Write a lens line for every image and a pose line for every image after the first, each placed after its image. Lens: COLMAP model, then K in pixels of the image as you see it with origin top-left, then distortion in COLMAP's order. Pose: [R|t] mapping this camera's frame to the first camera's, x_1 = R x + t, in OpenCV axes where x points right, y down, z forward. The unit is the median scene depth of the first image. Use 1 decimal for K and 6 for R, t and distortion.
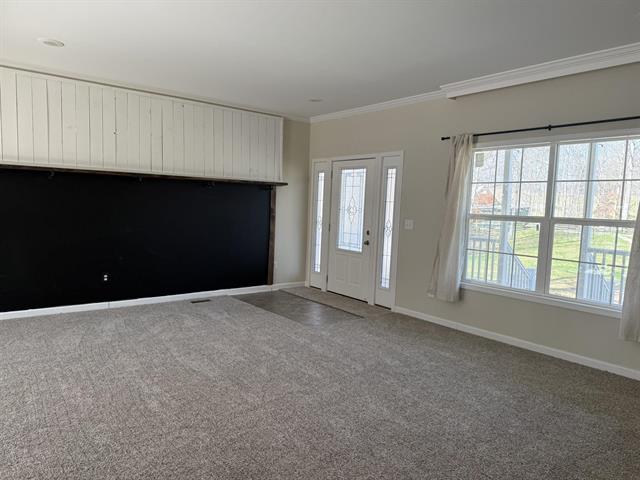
lens RADIAL K [[446.7, 0, 313.2], [0, 446.7, 237.4], [0, 0, 1]] dist [0.058468, -0.070739]
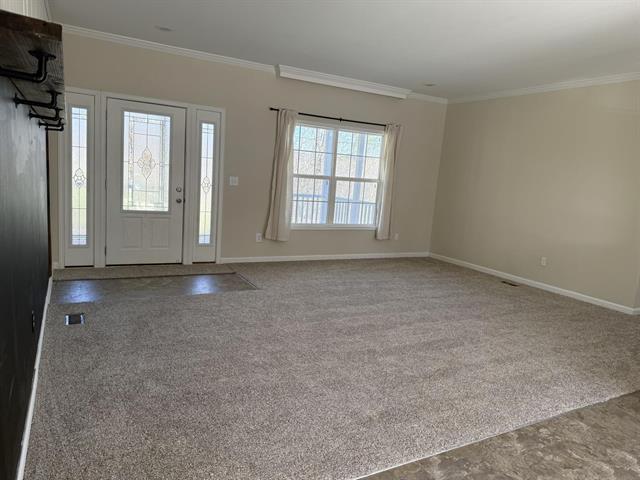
lens RADIAL K [[446.7, 0, 320.3], [0, 446.7, 244.2], [0, 0, 1]] dist [0.058468, -0.070739]
pose [[0.159444, -0.185273, 0.969666, -0.800024], [-0.001674, 0.982179, 0.187940, -0.079957], [-0.987206, -0.031589, 0.156292, 0.594452]]
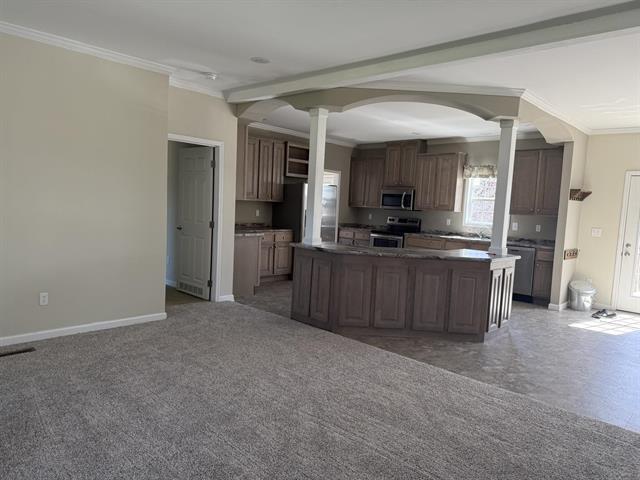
lens RADIAL K [[446.7, 0, 317.3], [0, 446.7, 247.0], [0, 0, 1]] dist [0.058468, -0.070739]
pose [[-0.983810, -0.075865, -0.162364, -0.005245], [-0.102201, 0.981721, 0.160555, -0.081306], [0.147216, 0.174549, -0.973581, 0.984652]]
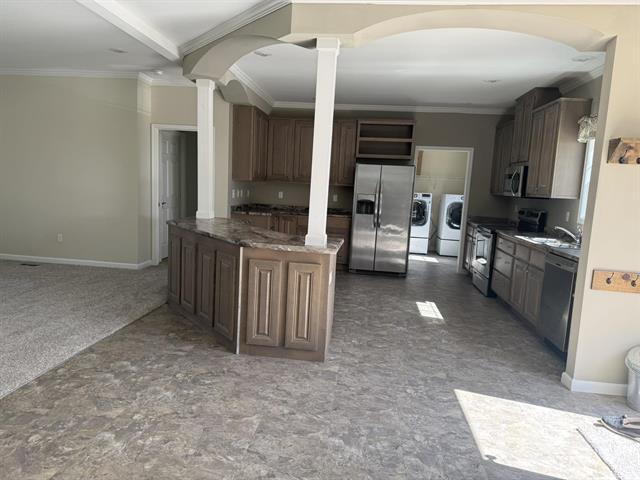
lens RADIAL K [[446.7, 0, 314.3], [0, 446.7, 242.6], [0, 0, 1]] dist [0.058468, -0.070739]
pose [[-0.710017, -0.169690, 0.683434, -0.924567], [-0.034166, 0.977690, 0.207256, -0.087332], [-0.703356, 0.123805, -0.699974, 0.586905]]
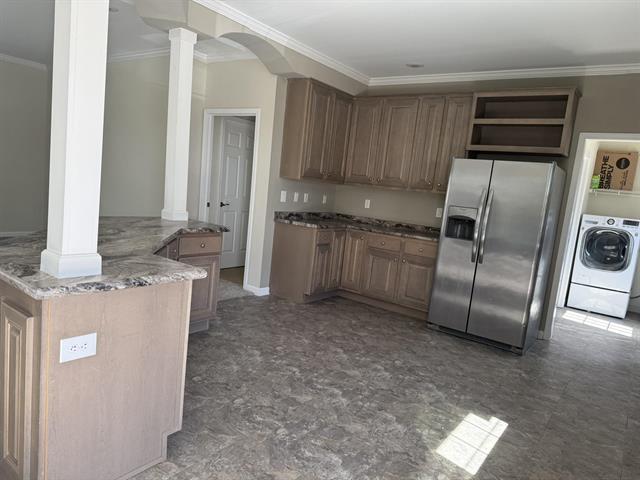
lens RADIAL K [[446.7, 0, 319.4], [0, 446.7, 242.4], [0, 0, 1]] dist [0.058468, -0.070739]
pose [[-0.273590, -0.190929, 0.942706, -0.833554], [-0.048054, 0.981590, 0.184858, -0.040787], [-0.960645, 0.005274, -0.277728, 0.082135]]
